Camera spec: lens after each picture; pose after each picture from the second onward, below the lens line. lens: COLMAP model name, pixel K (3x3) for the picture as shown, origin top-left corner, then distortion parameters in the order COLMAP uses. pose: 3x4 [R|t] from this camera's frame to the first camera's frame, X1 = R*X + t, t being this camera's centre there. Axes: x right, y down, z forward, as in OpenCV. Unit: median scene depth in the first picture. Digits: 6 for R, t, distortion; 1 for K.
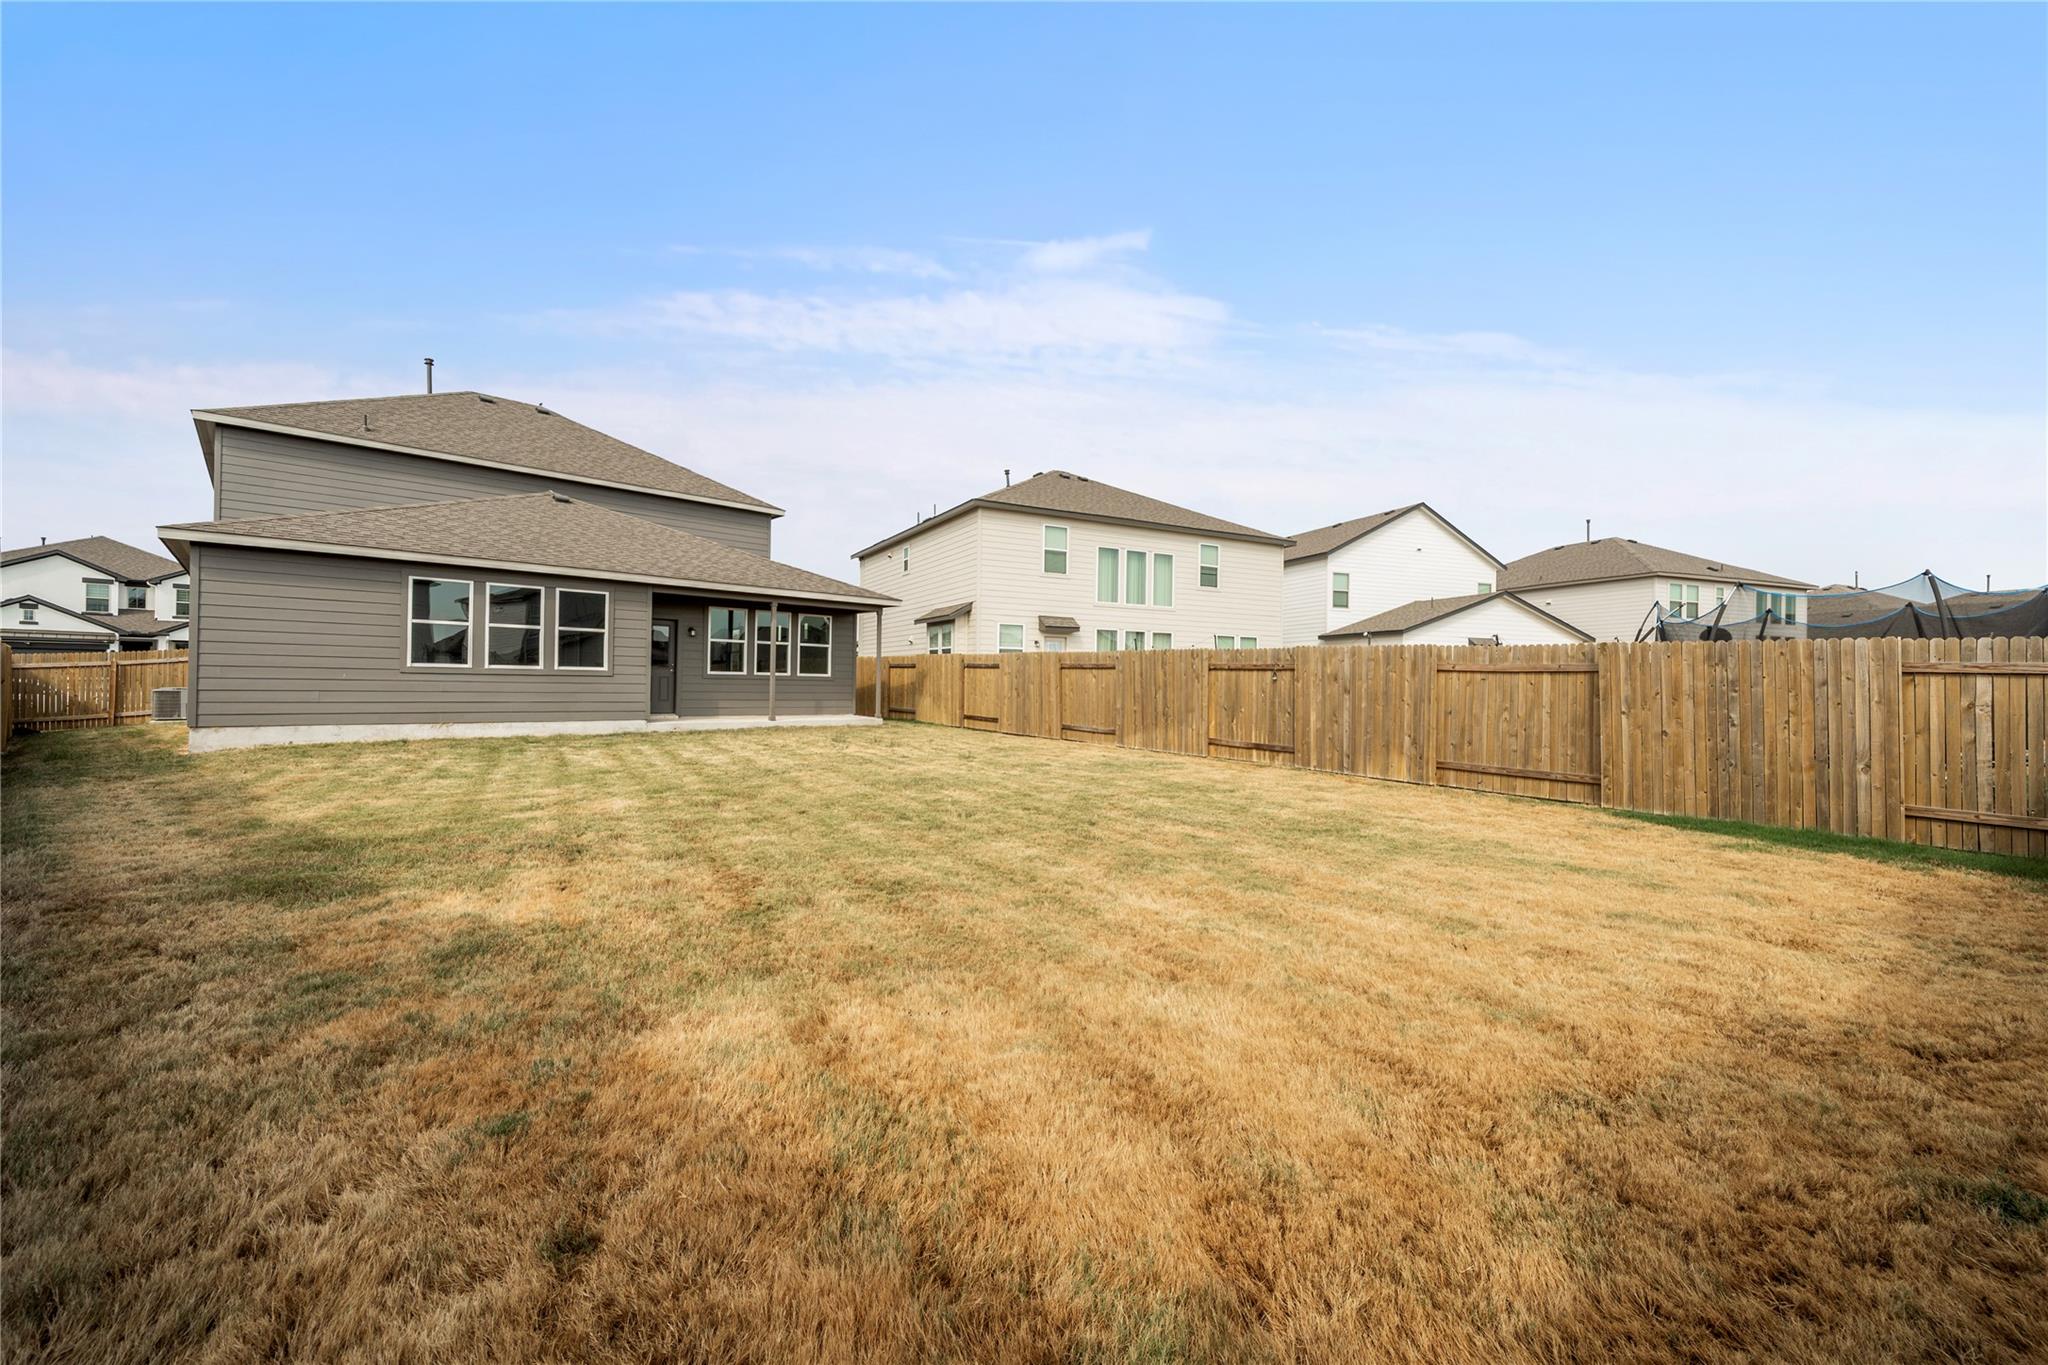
lens RADIAL K [[801.1, 0, 1029.8], [0, 801.1, 676.6], [0, 0, 1]] dist [-0.000846, 0.000025]
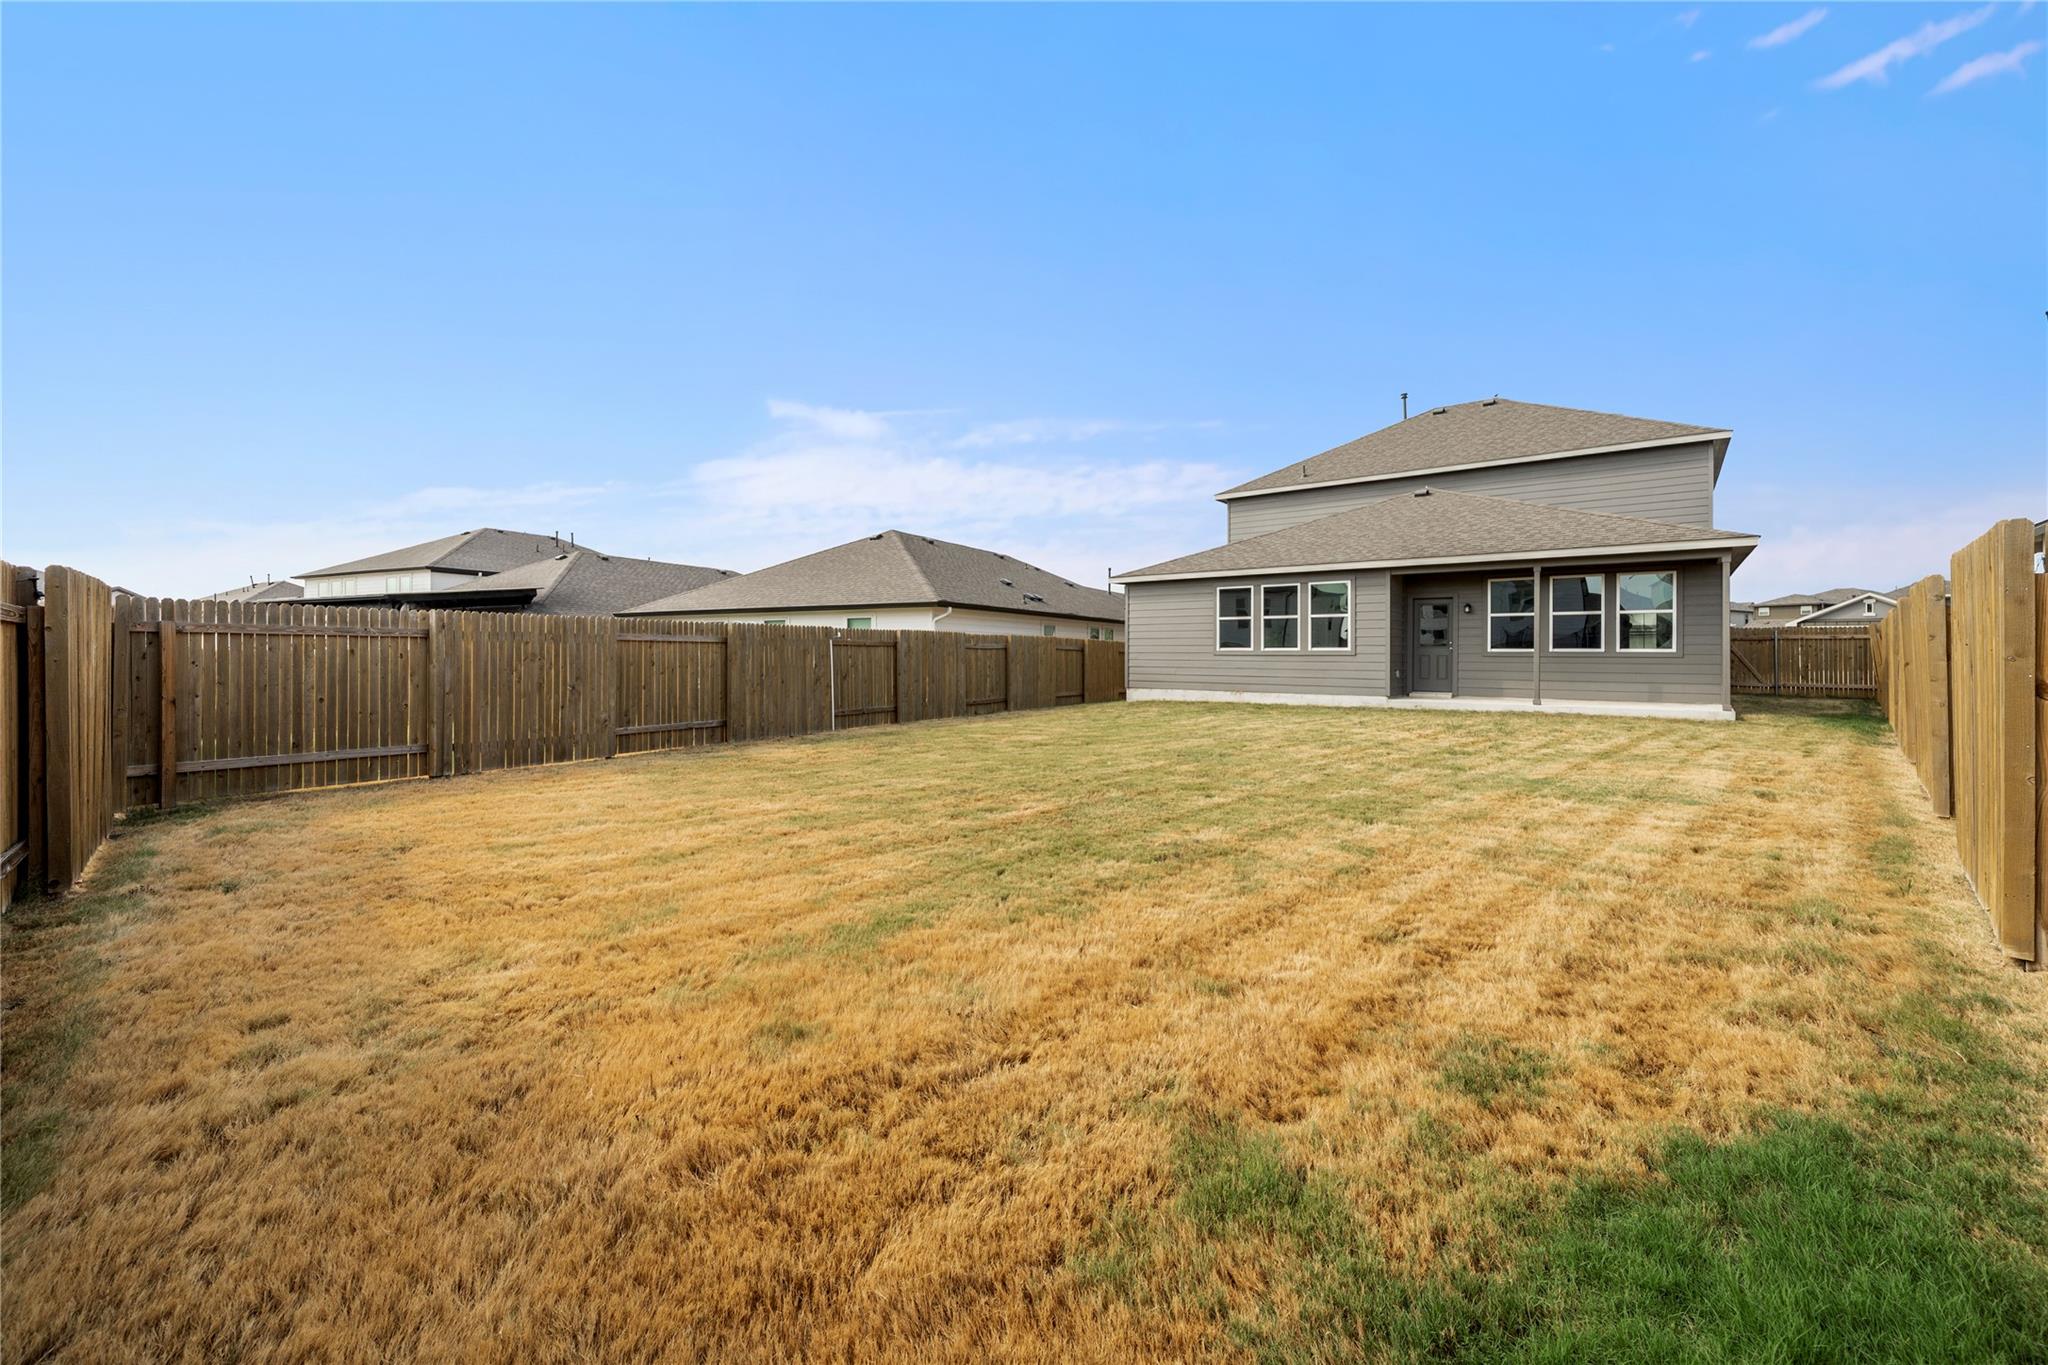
lens RADIAL K [[801.1, 0, 1027.8], [0, 801.1, 671.0], [0, 0, 1]] dist [-0.000846, 0.000025]
pose [[0.163549, 0.001538, -0.986534, 0.474549], [0.006899, 0.999973, 0.002703, 0.014197], [0.986511, -0.007249, 0.163534, 0.351004]]
